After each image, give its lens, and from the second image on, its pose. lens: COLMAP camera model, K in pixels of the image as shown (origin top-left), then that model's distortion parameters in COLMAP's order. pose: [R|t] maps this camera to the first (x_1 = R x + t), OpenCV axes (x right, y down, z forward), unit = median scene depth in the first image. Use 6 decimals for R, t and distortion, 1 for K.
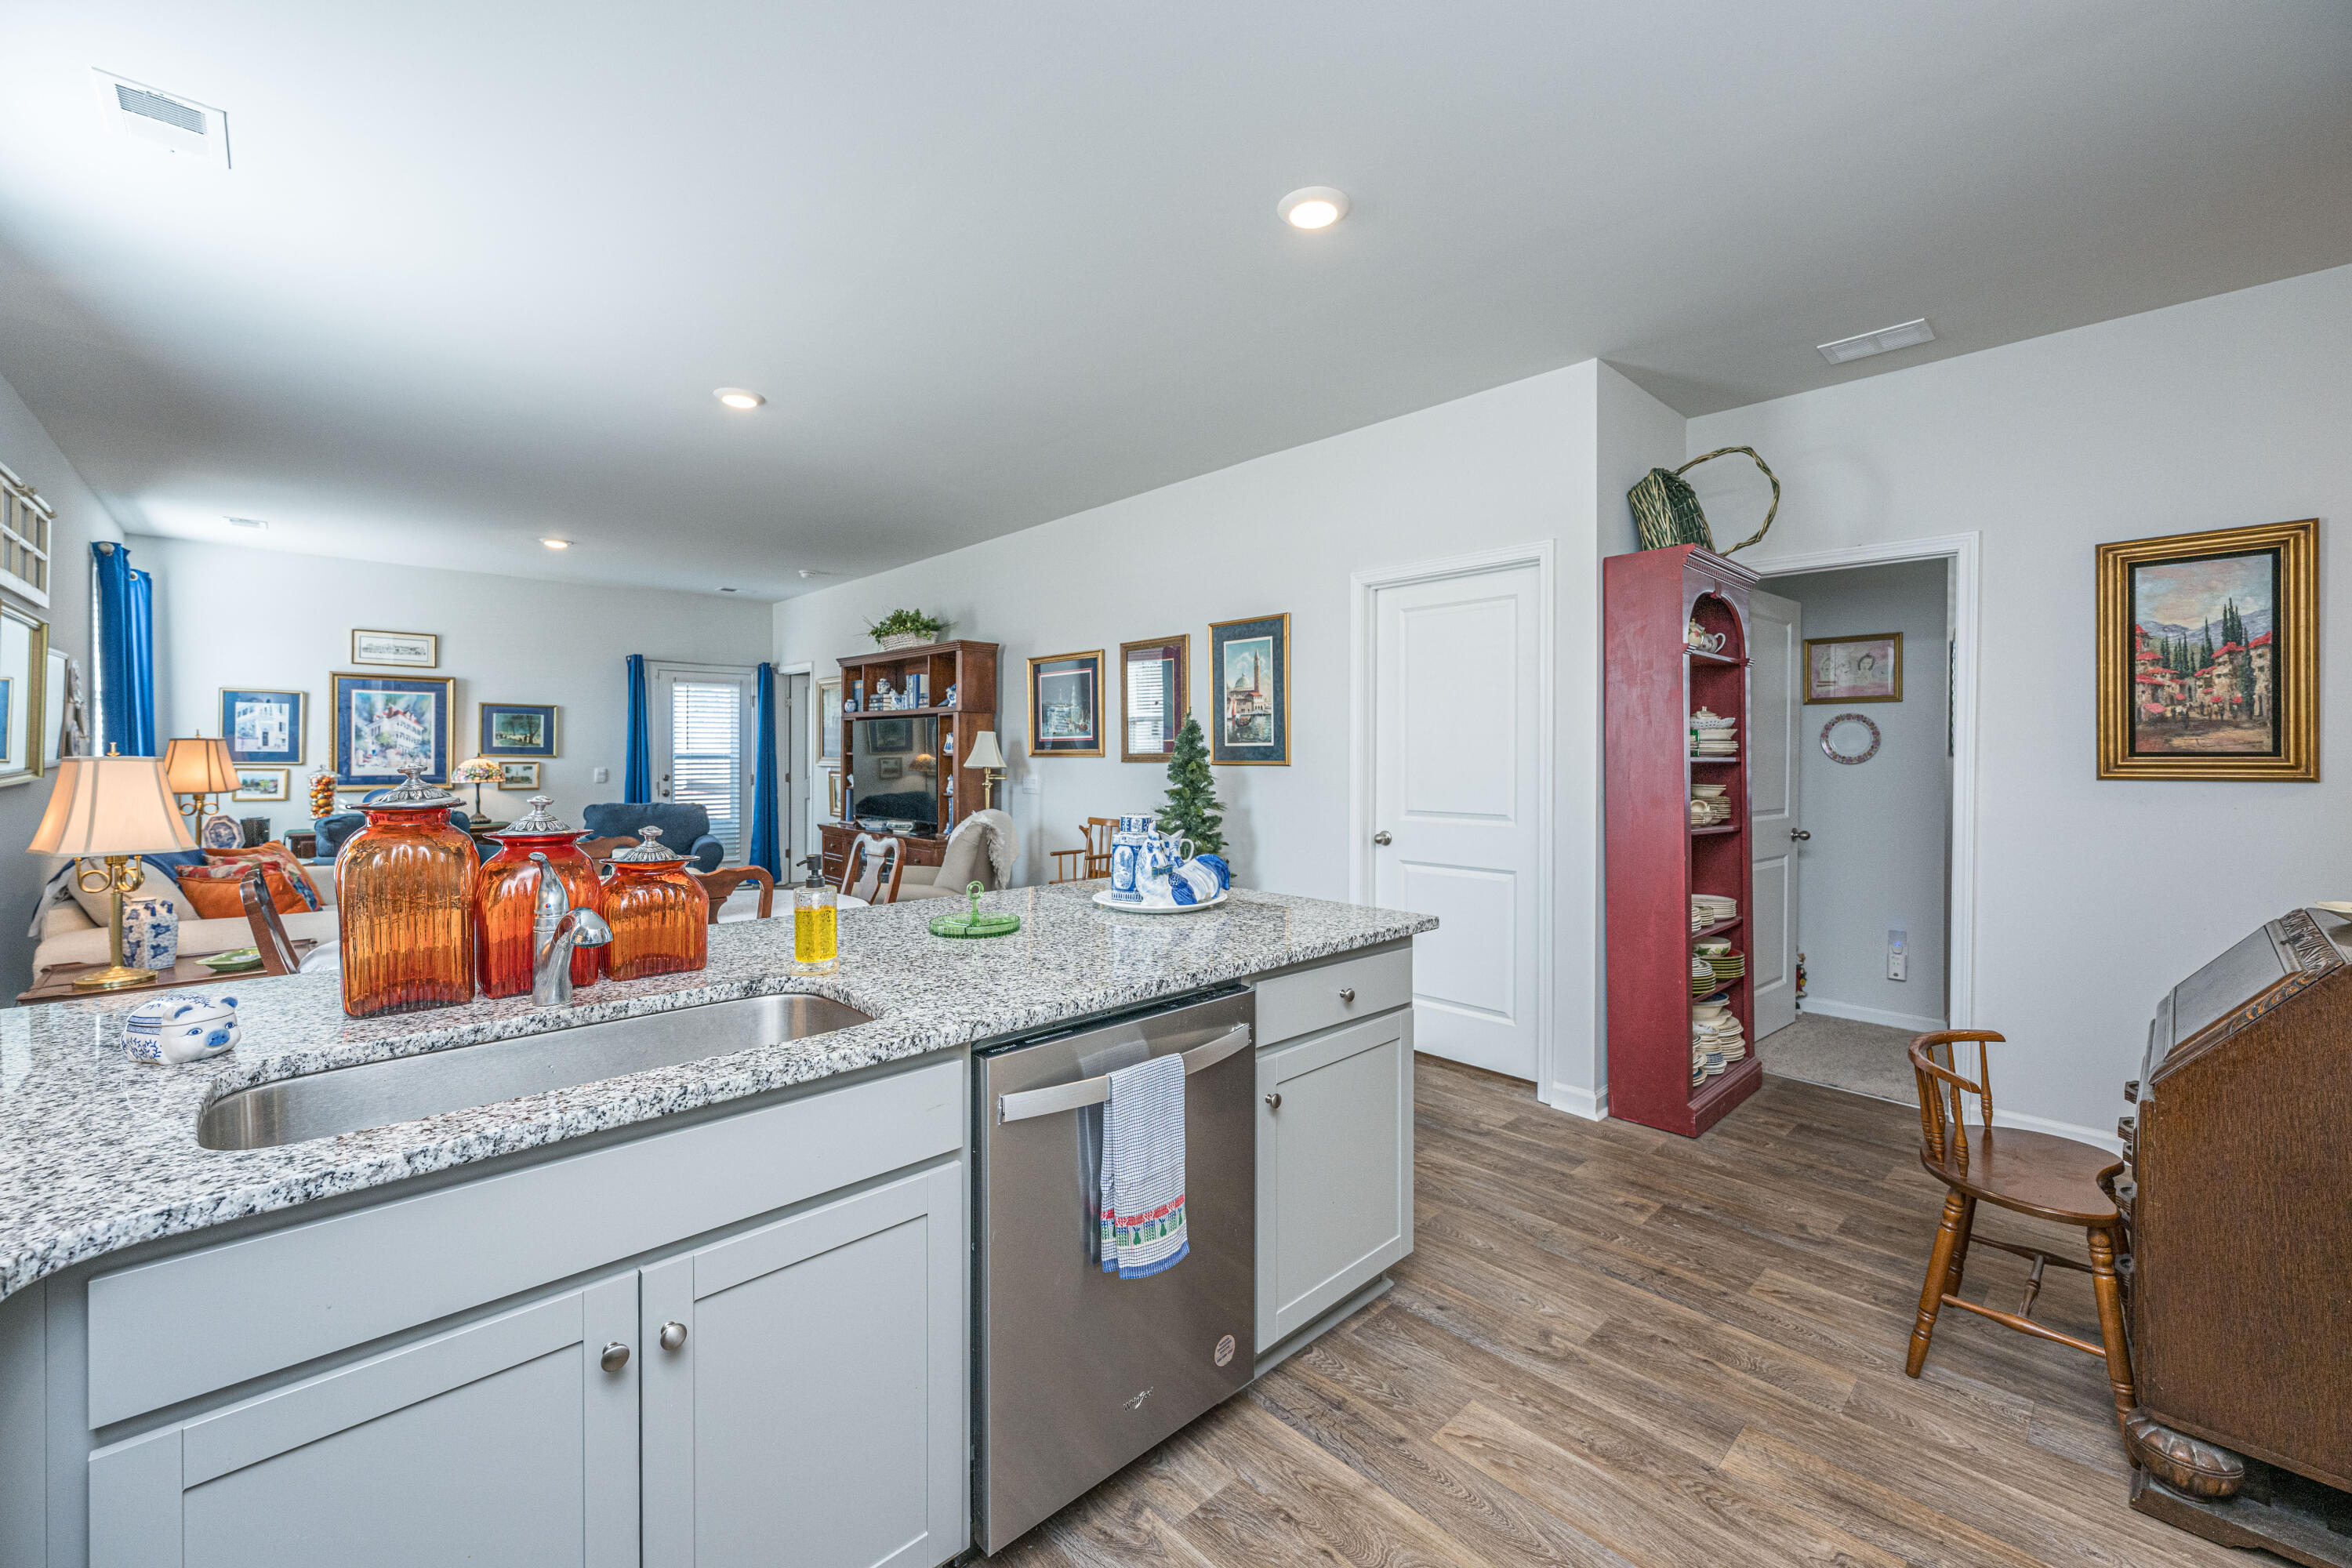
lens RADIAL K [[930.2, 0, 1181.4], [0, 930.2, 775.6], [0, 0, 1]] dist [-0.007725, 0.000042]
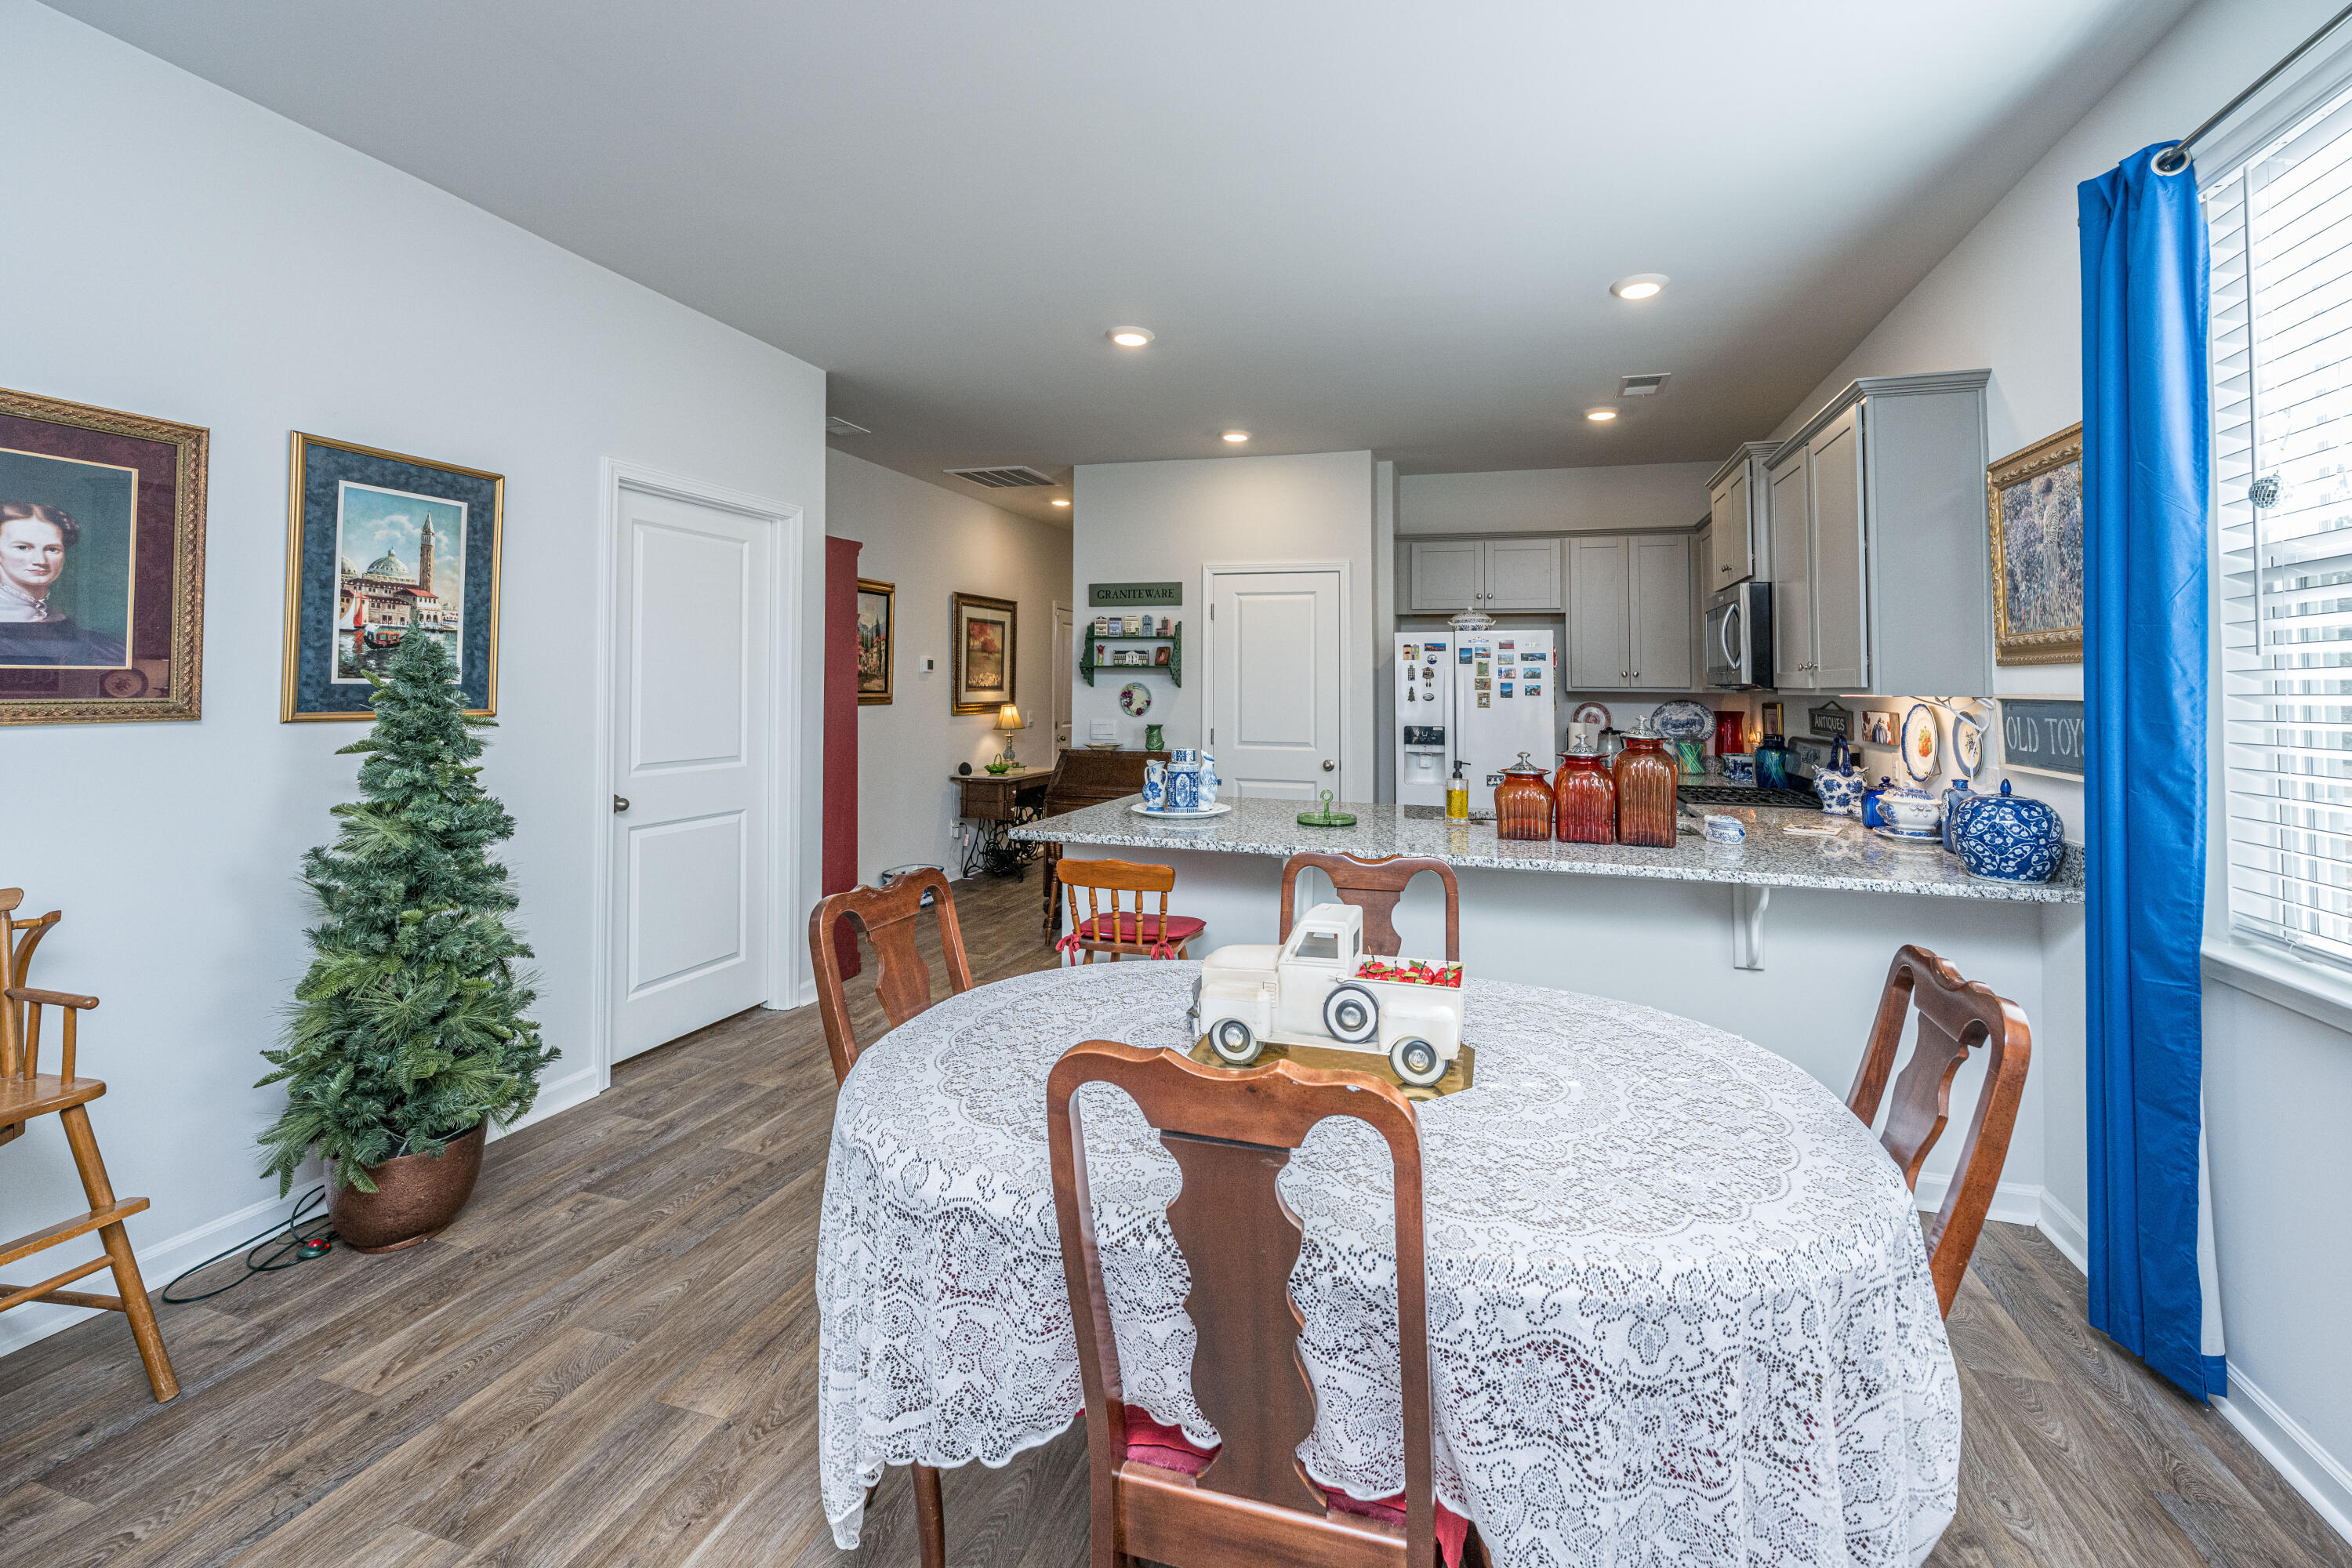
lens RADIAL K [[985.1, 0, 1227.9], [0, 985.1, 649.1], [0, 0, 1]] dist [-0.003094, 0.000090]
pose [[-0.517615, 0.025443, 0.855235, -0.443761], [0.008262, 0.999660, -0.024739, -0.022149], [-0.855574, -0.005740, -0.517649, 0.572376]]
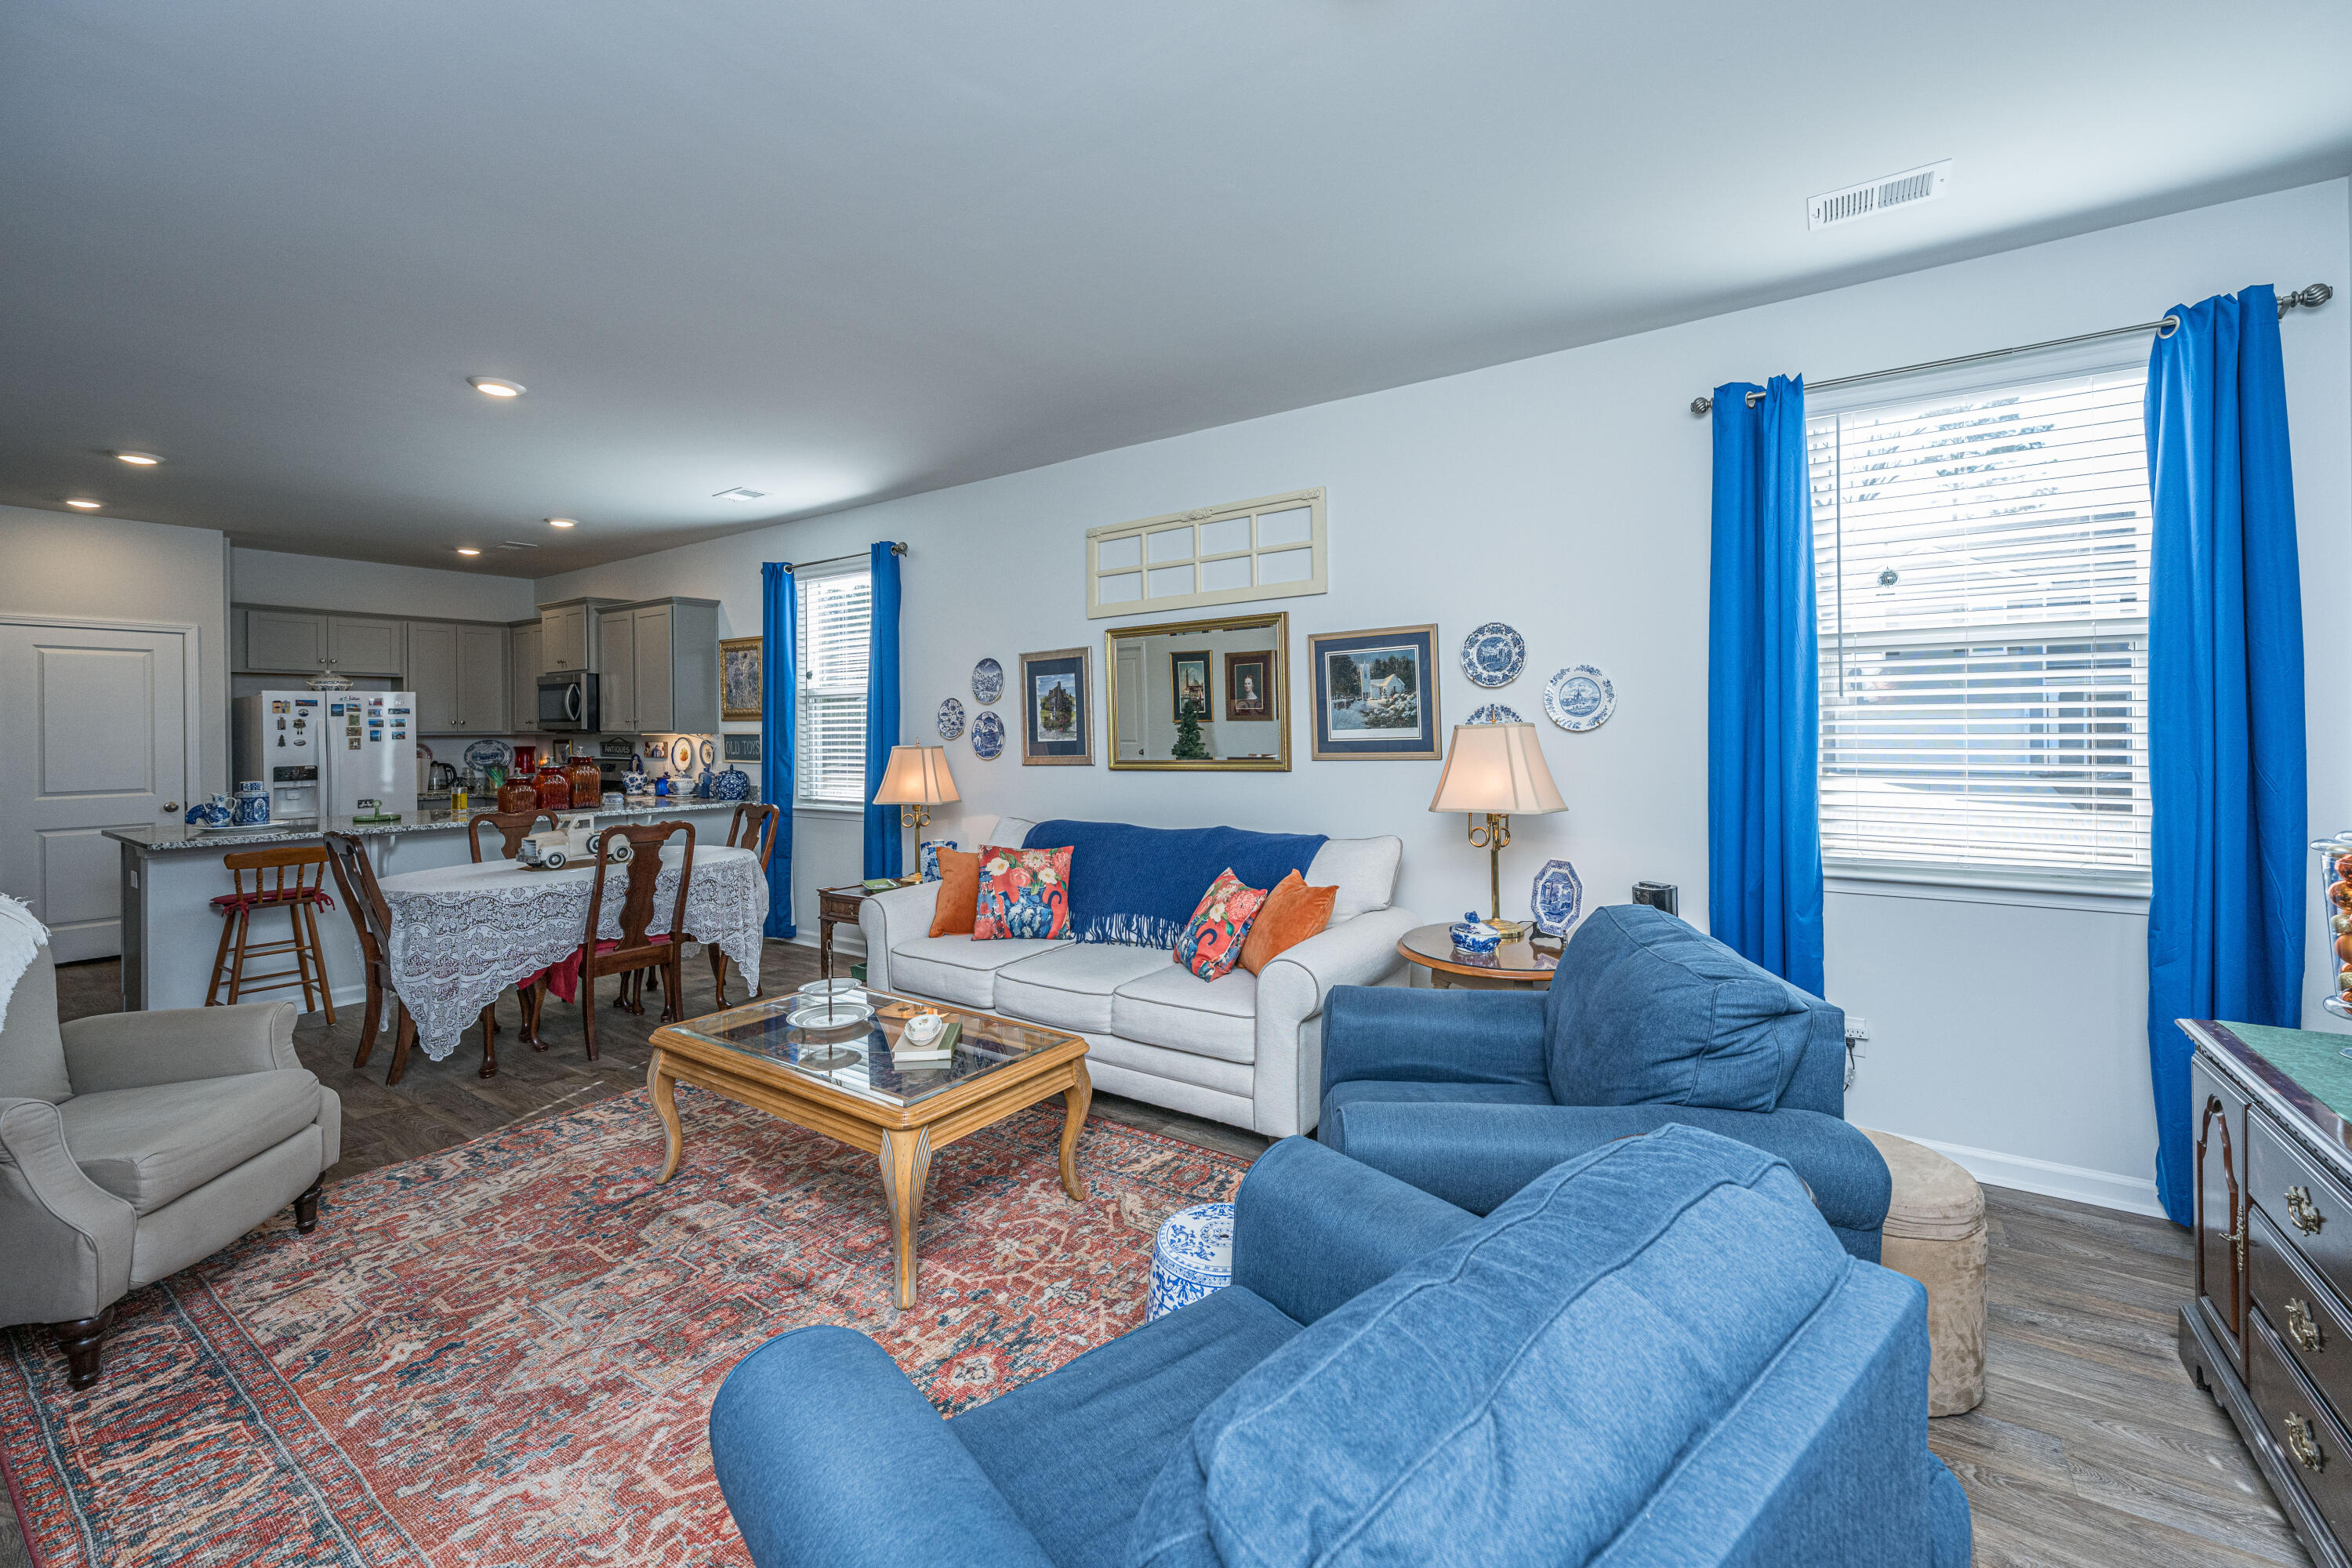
lens RADIAL K [[944.8, 0, 1178.9], [0, 944.8, 722.5], [0, 0, 1]] dist [-0.000792, -0.000099]
pose [[-0.977610, 0.005294, -0.210358, -0.516076], [0.001426, 0.999827, 0.018539, -0.038491], [0.210419, 0.017824, -0.977449, 1.134745]]
